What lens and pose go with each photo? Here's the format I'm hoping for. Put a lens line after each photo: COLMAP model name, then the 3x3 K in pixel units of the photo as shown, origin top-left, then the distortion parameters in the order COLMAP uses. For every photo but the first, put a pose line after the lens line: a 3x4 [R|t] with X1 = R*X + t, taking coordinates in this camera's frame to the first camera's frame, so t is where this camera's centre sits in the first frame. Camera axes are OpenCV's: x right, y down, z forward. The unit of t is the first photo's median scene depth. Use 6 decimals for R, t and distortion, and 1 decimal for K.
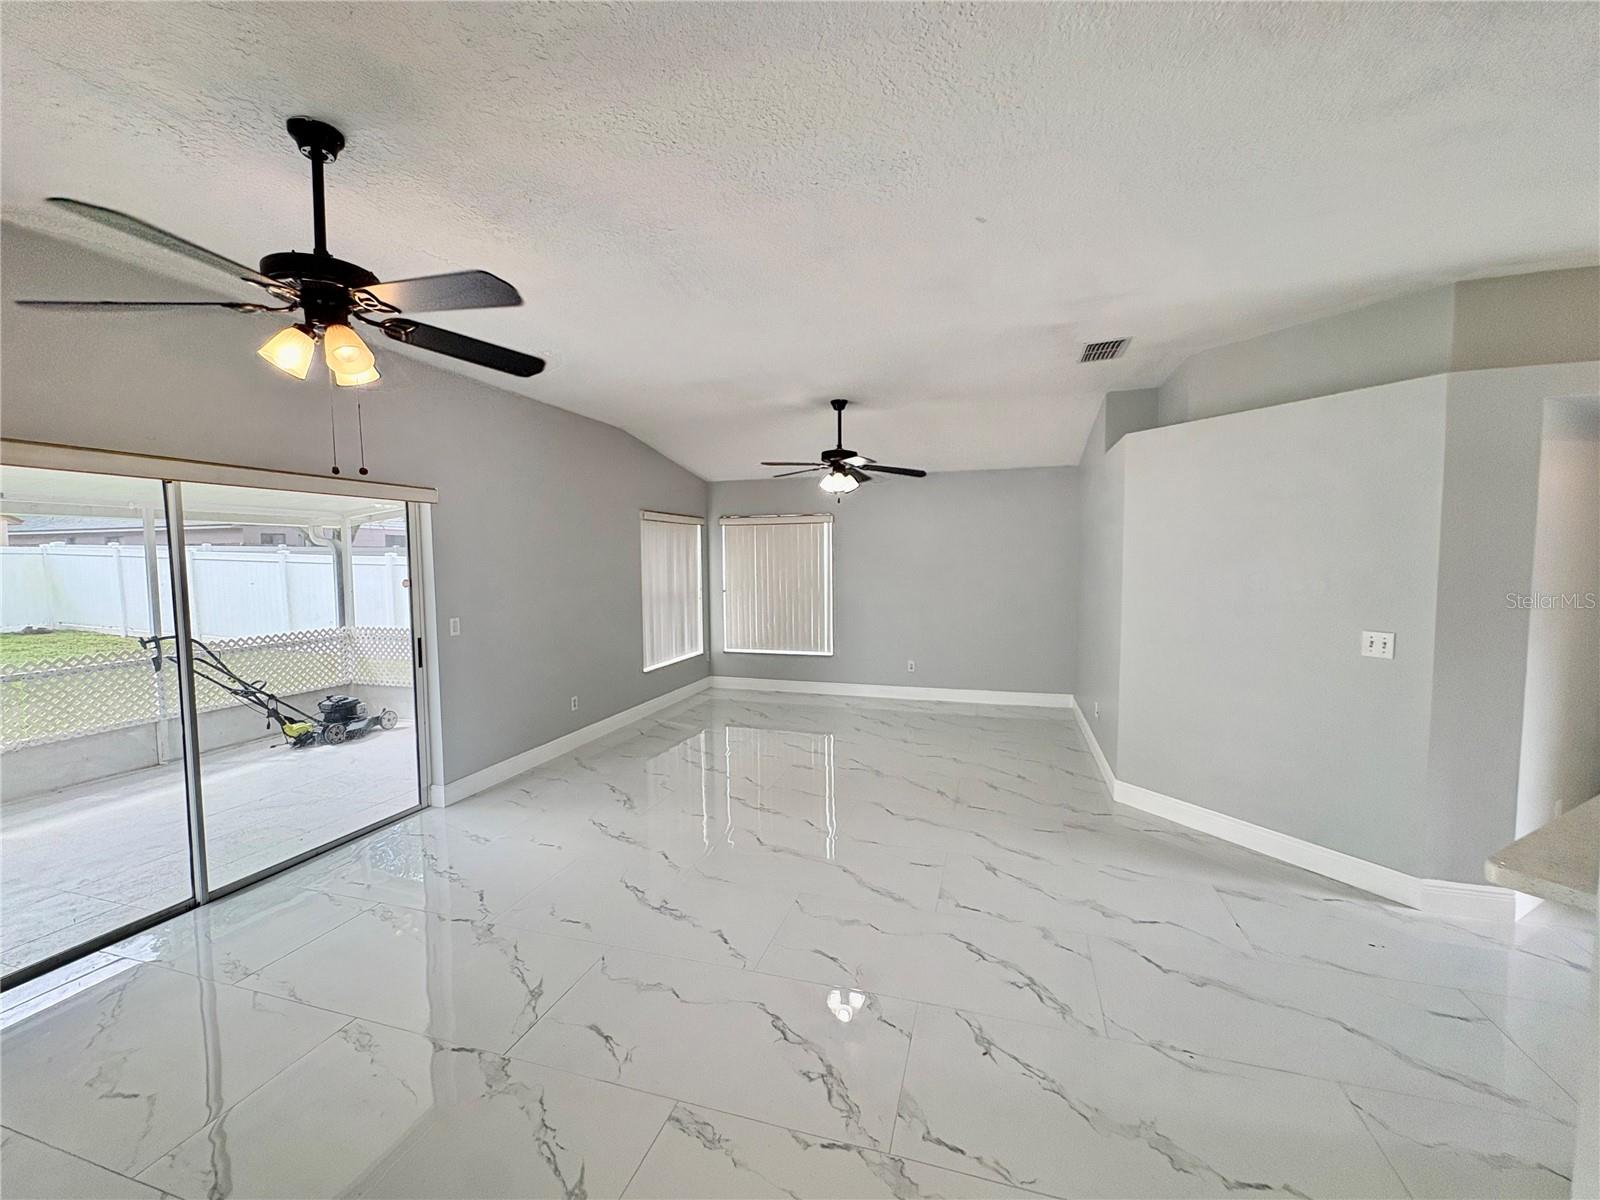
lens RADIAL K [[643.3, 0, 816.5], [0, 643.3, 599.1], [0, 0, 1]] dist [0.000855, 0.000239]
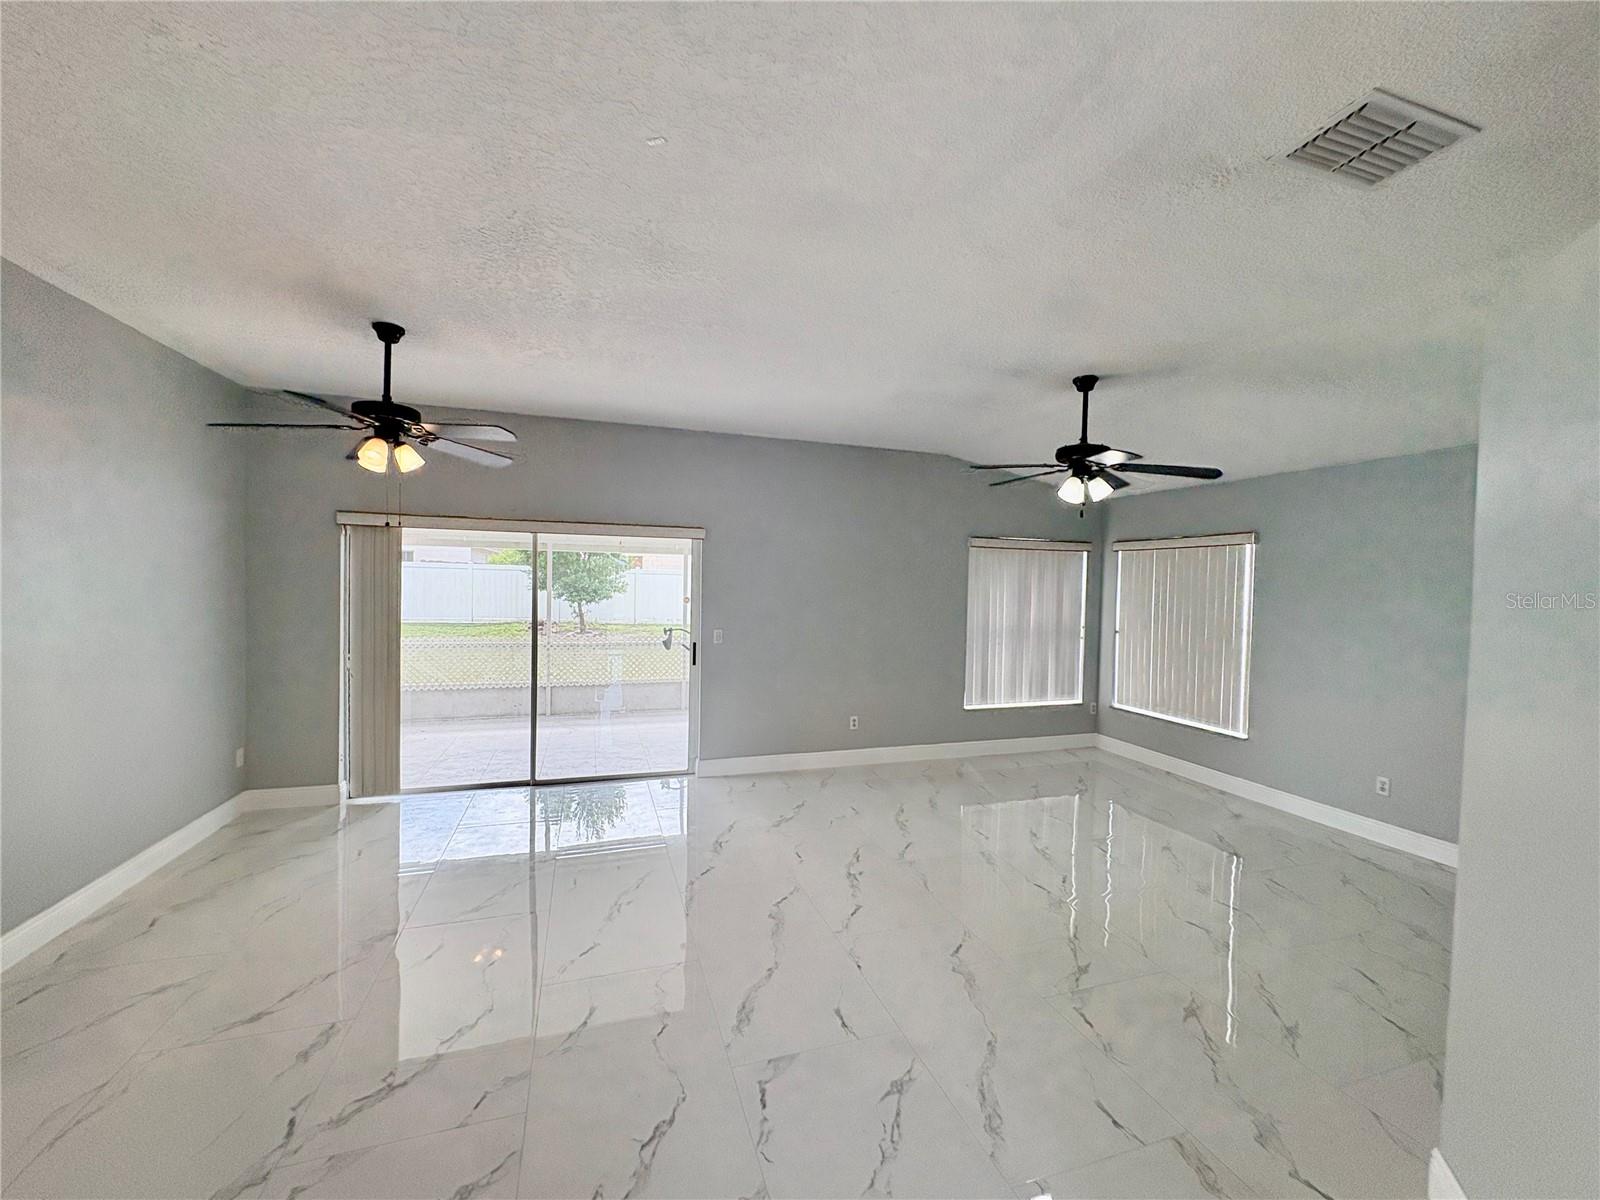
lens RADIAL K [[643.3, 0, 815.6], [0, 643.3, 601.0], [0, 0, 1]] dist [0.000855, 0.000239]
pose [[0.580001, 0.042385, -0.813512, 0.451593], [-0.077332, 0.997000, -0.003189, -0.029590], [0.810937, 0.064760, 0.581539, 0.337370]]
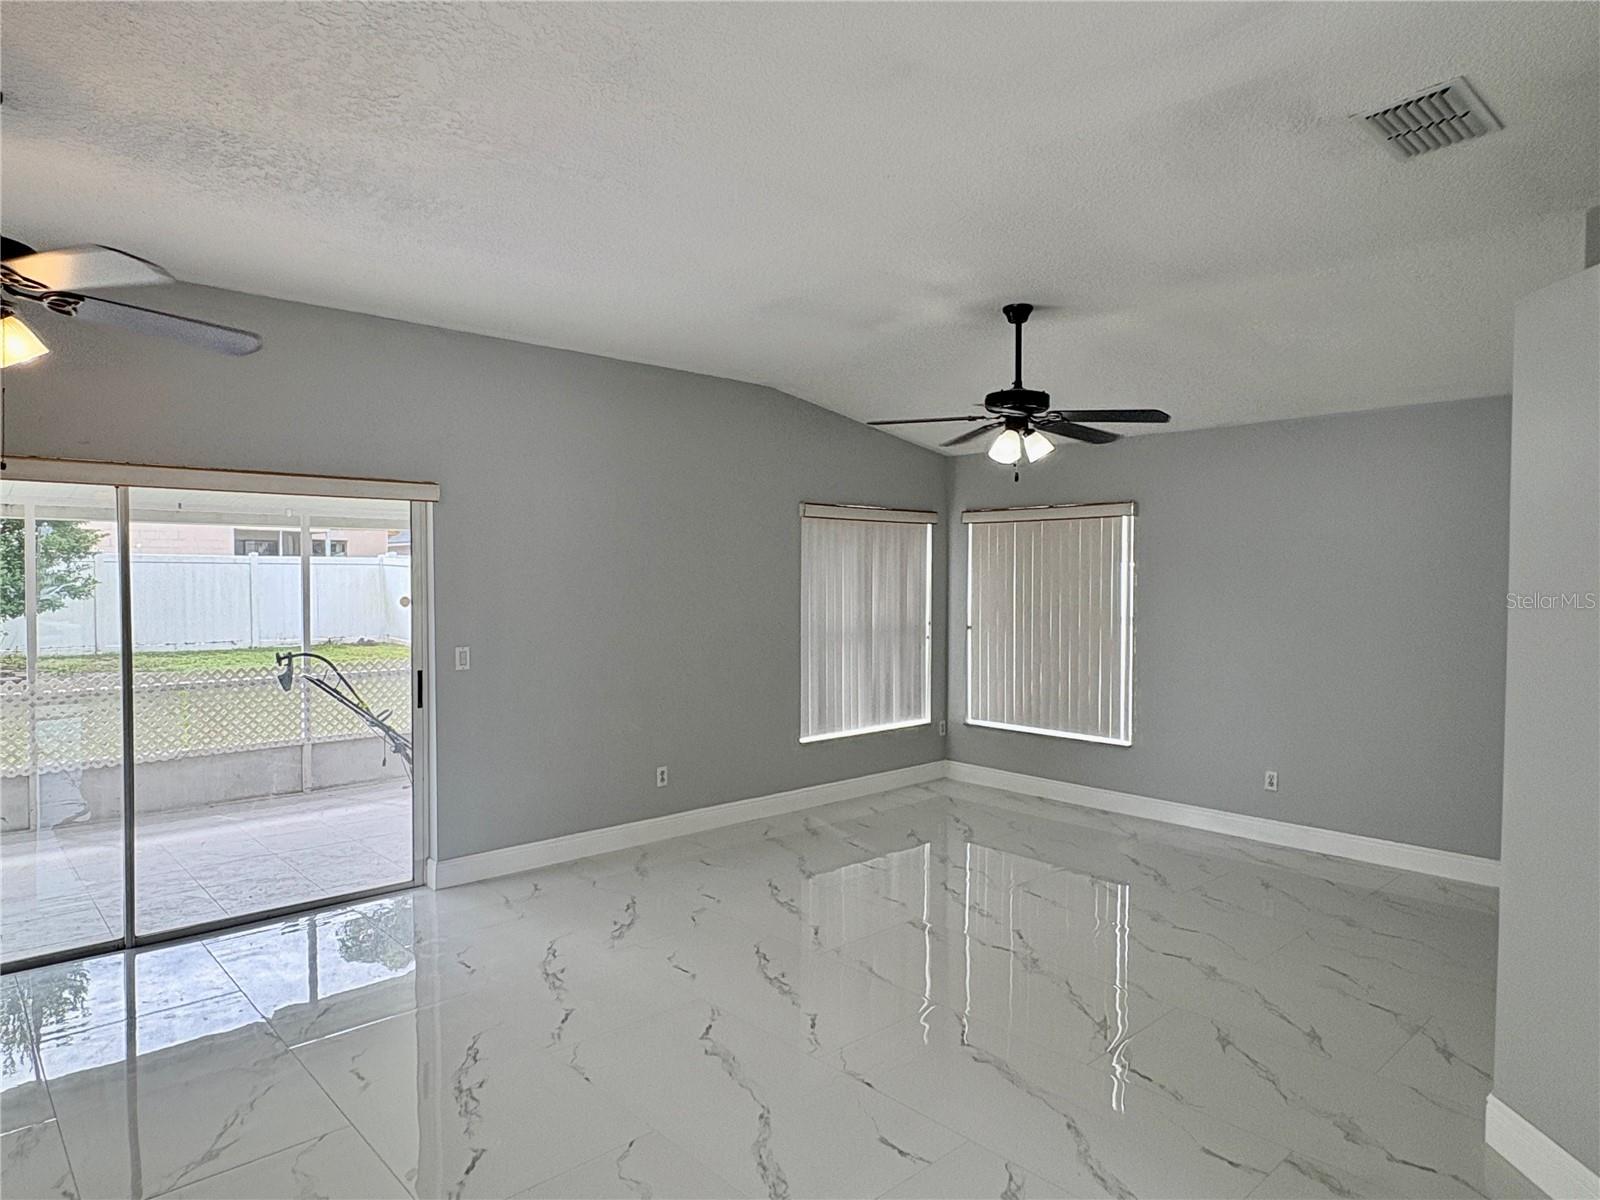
lens RADIAL K [[970.3, 0, 823.2], [0, 970.3, 603.8], [0, 0, 1]] dist [0.001032, -0.000893]
pose [[0.864715, 0.024422, -0.501670, 0.322458], [-0.041445, 0.998880, -0.022810, -0.012001], [0.500551, 0.040516, 0.864759, 0.160360]]
